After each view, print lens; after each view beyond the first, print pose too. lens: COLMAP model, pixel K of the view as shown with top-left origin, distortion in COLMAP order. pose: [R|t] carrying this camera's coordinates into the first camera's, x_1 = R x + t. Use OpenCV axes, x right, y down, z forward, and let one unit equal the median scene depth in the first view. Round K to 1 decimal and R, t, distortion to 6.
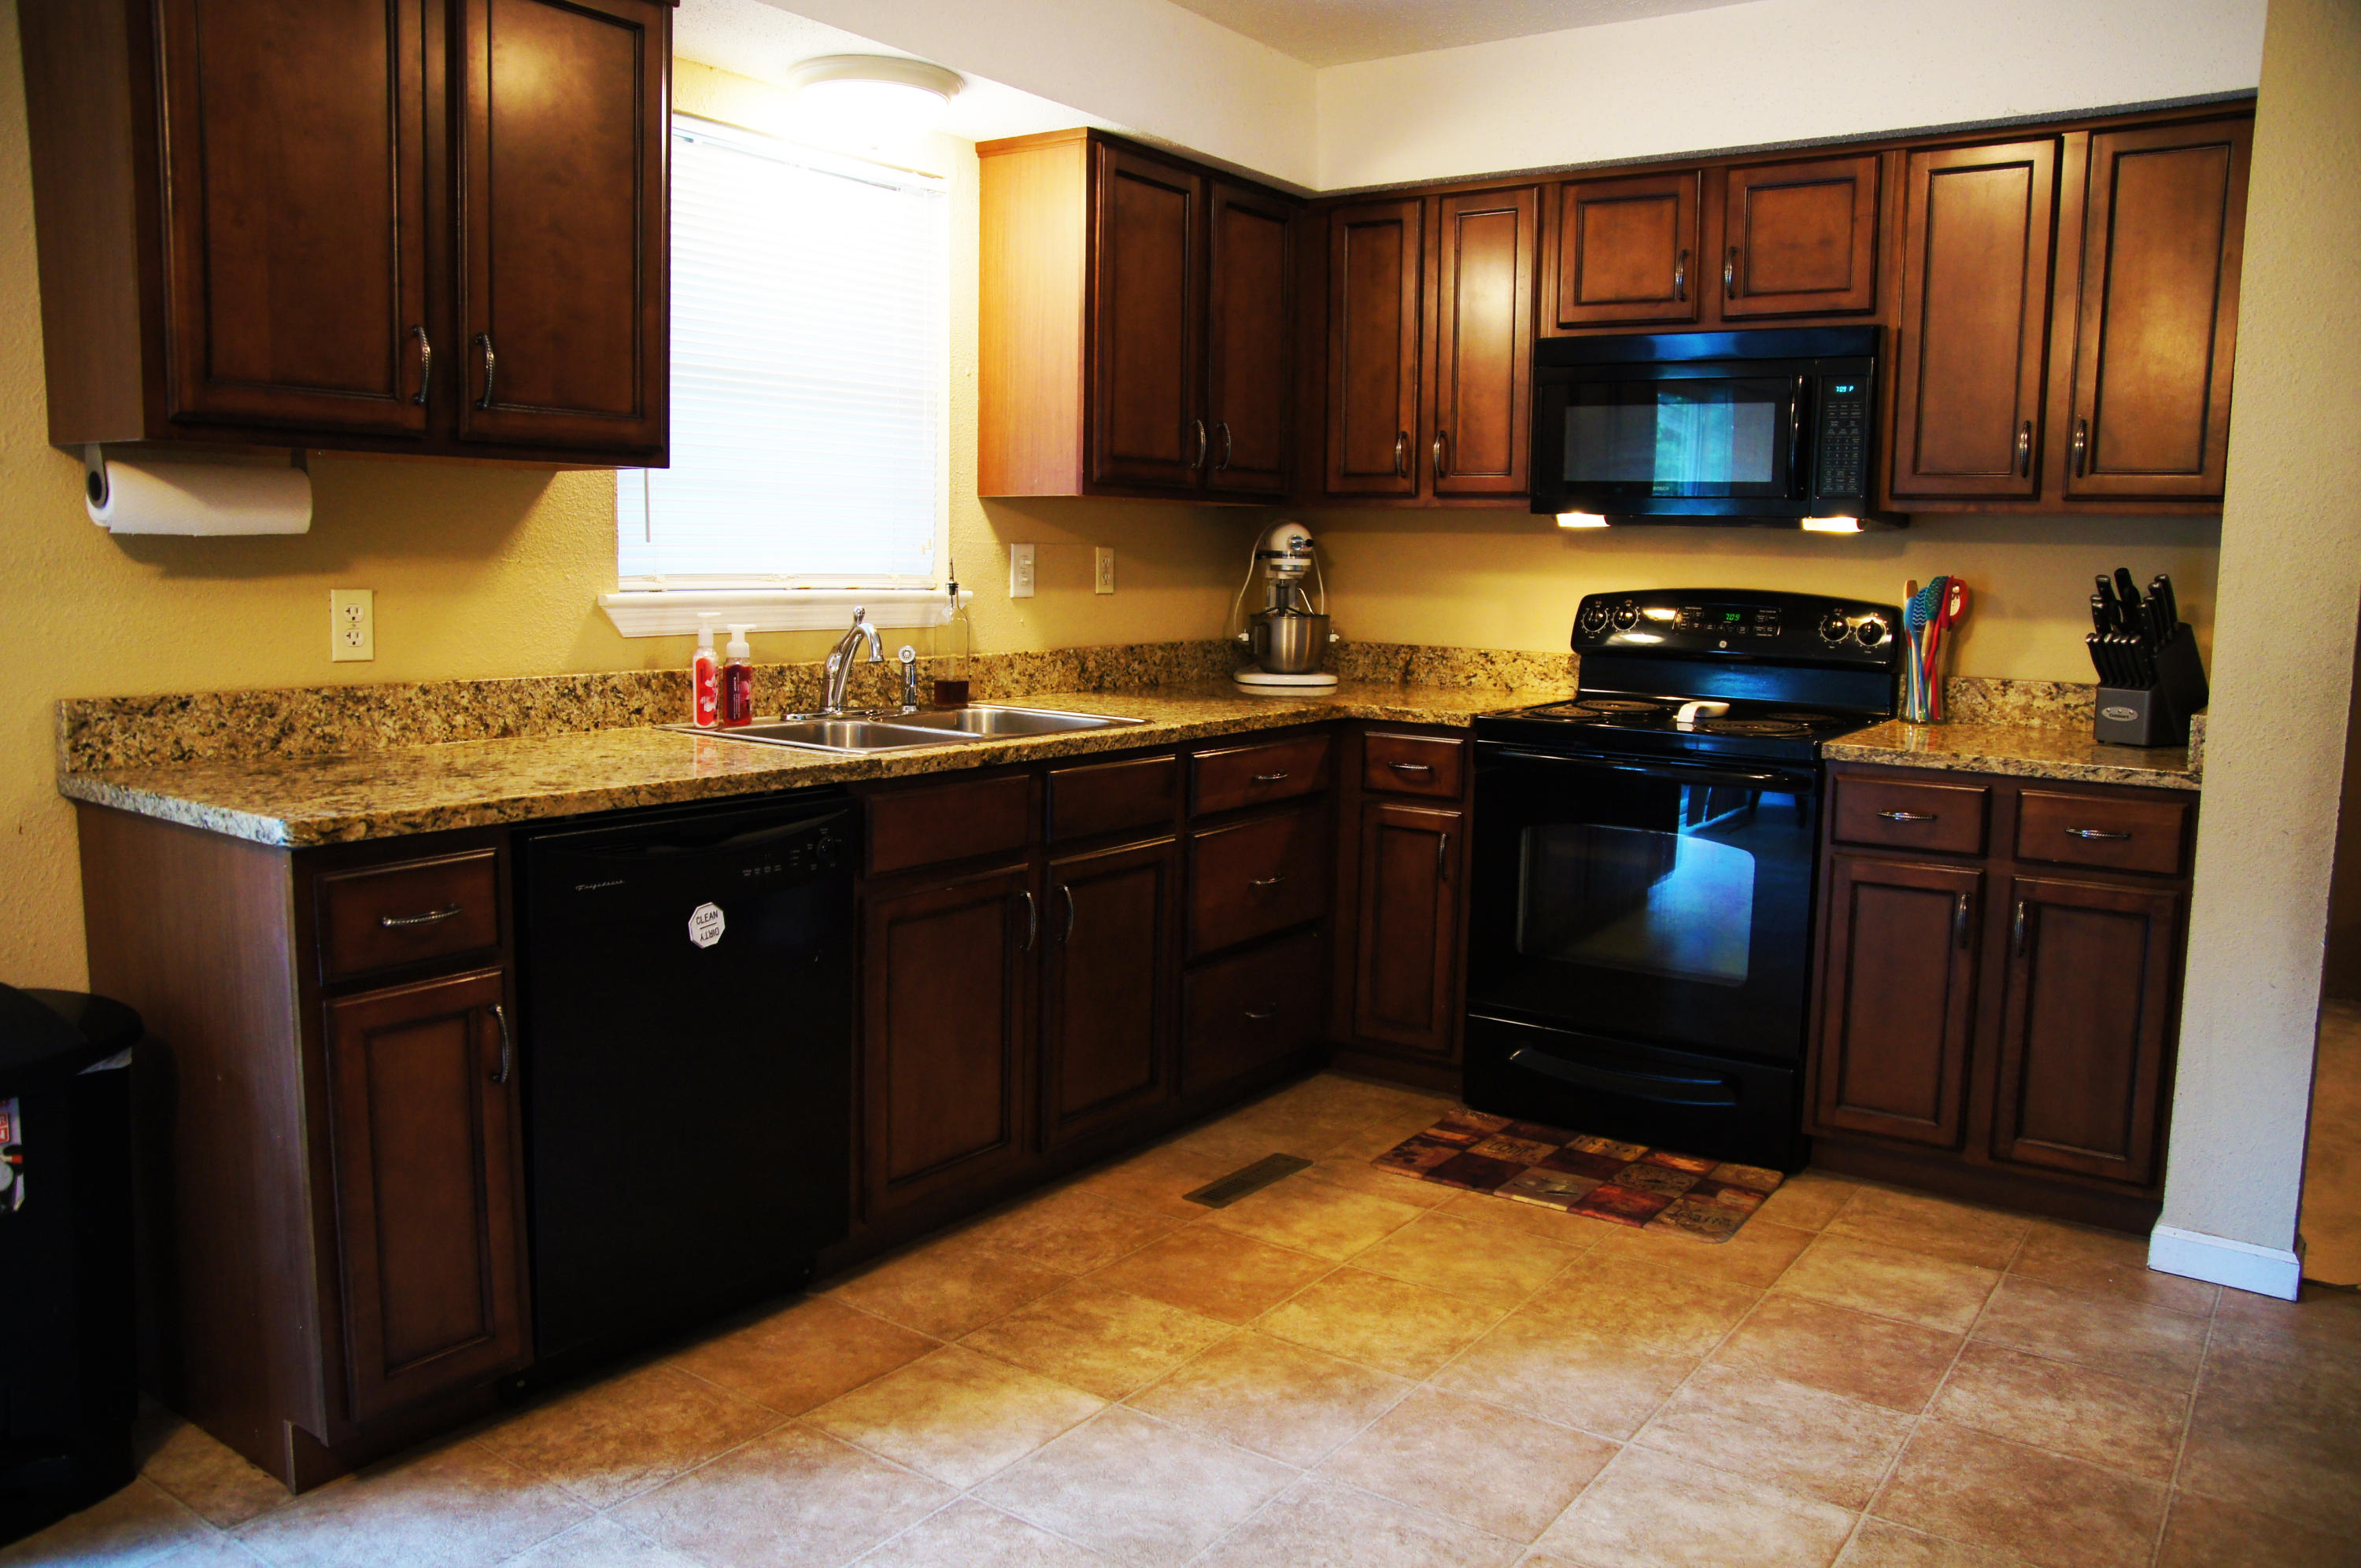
lens RADIAL K [[1757.2, 0, 1180.5], [0, 1757.2, 784.0], [0, 0, 1]] dist [-0.112399, 0.004111]
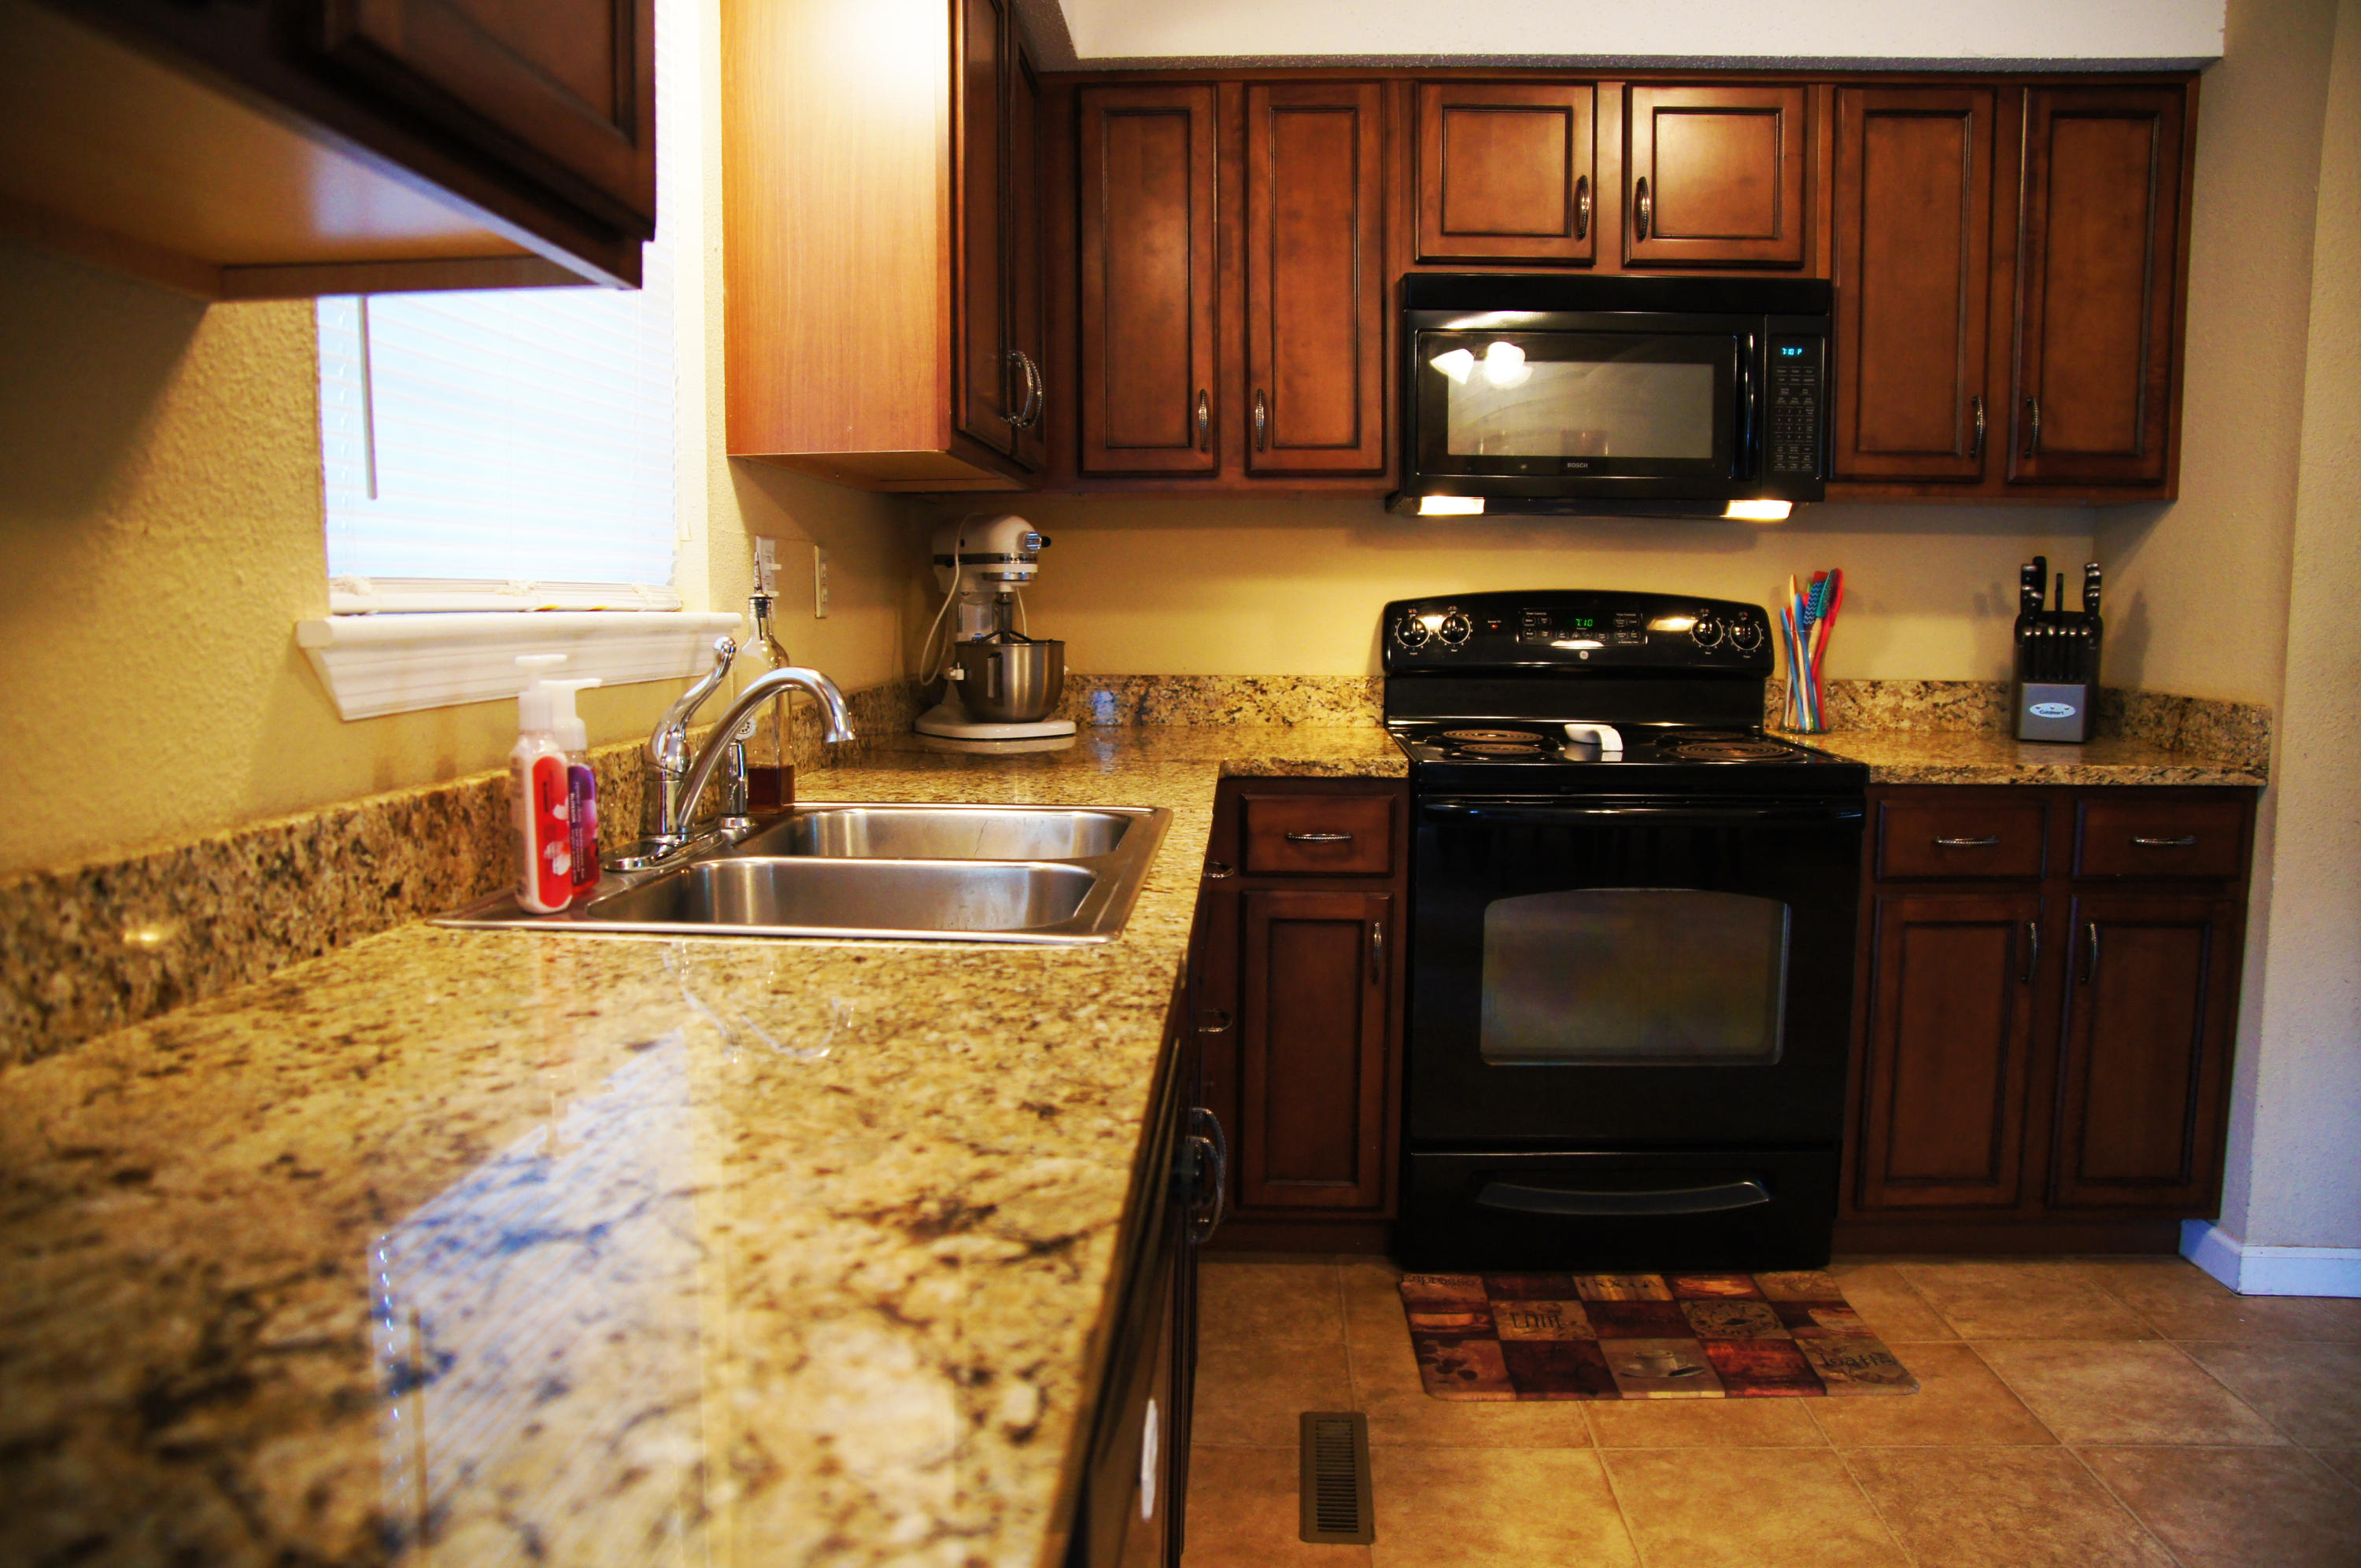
lens RADIAL K [[1633.8, 0, 1179.1], [0, 1633.8, 793.3], [0, 0, 1]] dist [-0.160244, 0.082931]
pose [[0.845861, -0.081048, 0.527209, -0.305108], [0.085696, 0.996198, 0.015654, -0.047961], [-0.526474, 0.031939, 0.849591, 0.491975]]
